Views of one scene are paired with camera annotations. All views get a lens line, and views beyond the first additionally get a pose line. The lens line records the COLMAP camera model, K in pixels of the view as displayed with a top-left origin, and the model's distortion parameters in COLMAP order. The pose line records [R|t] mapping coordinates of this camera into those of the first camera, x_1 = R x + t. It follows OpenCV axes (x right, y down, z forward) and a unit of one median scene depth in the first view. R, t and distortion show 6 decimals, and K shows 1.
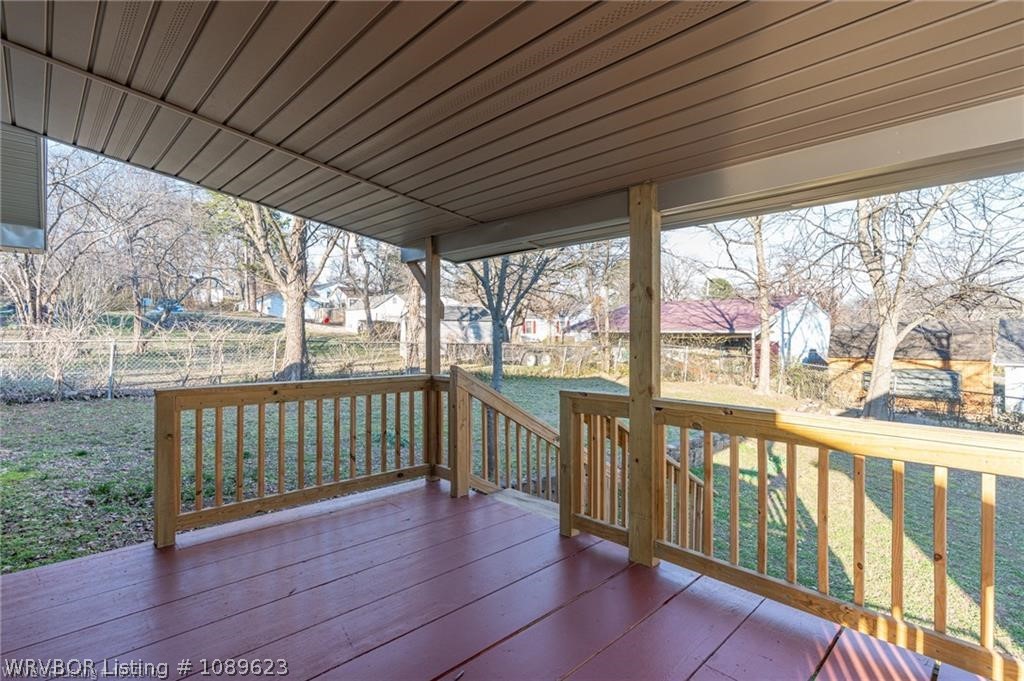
lens RADIAL K [[493.1, 0, 510.9], [0, 493.1, 332.2], [0, 0, 1]] dist [0.003085, 0.000564]
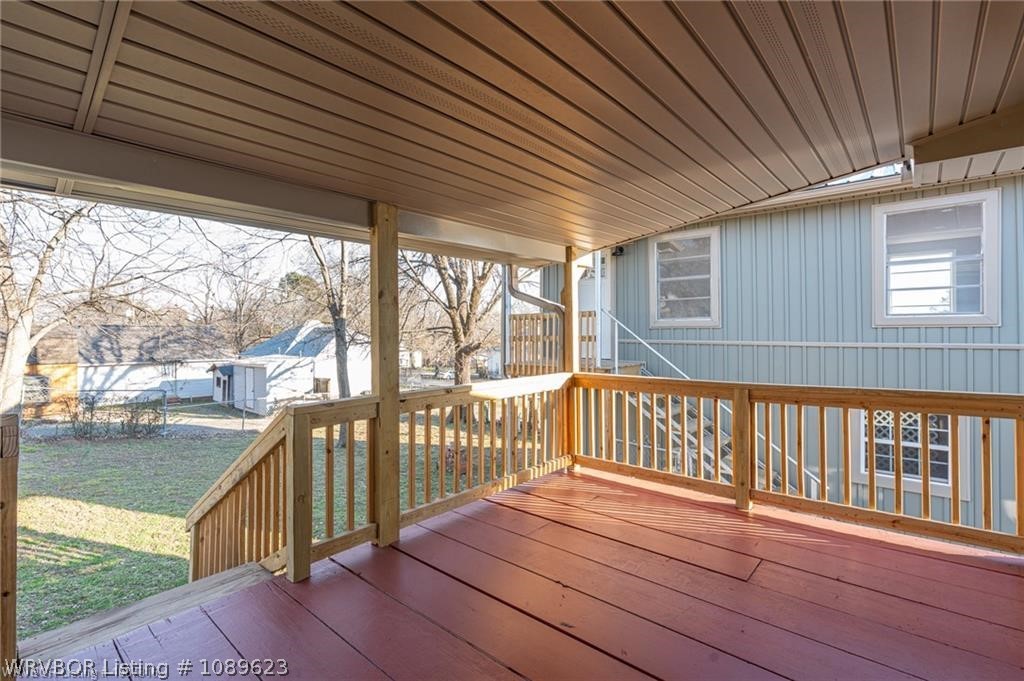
lens RADIAL K [[462.5, 0, 513.1], [0, 462.5, 333.3], [0, 0, 1]] dist [-0.001616, -0.000059]
pose [[-0.078306, 0.001669, 0.996928, -0.158656], [0.005738, 0.999983, -0.001224, -0.000574], [-0.996913, 0.005624, -0.078315, 0.156622]]
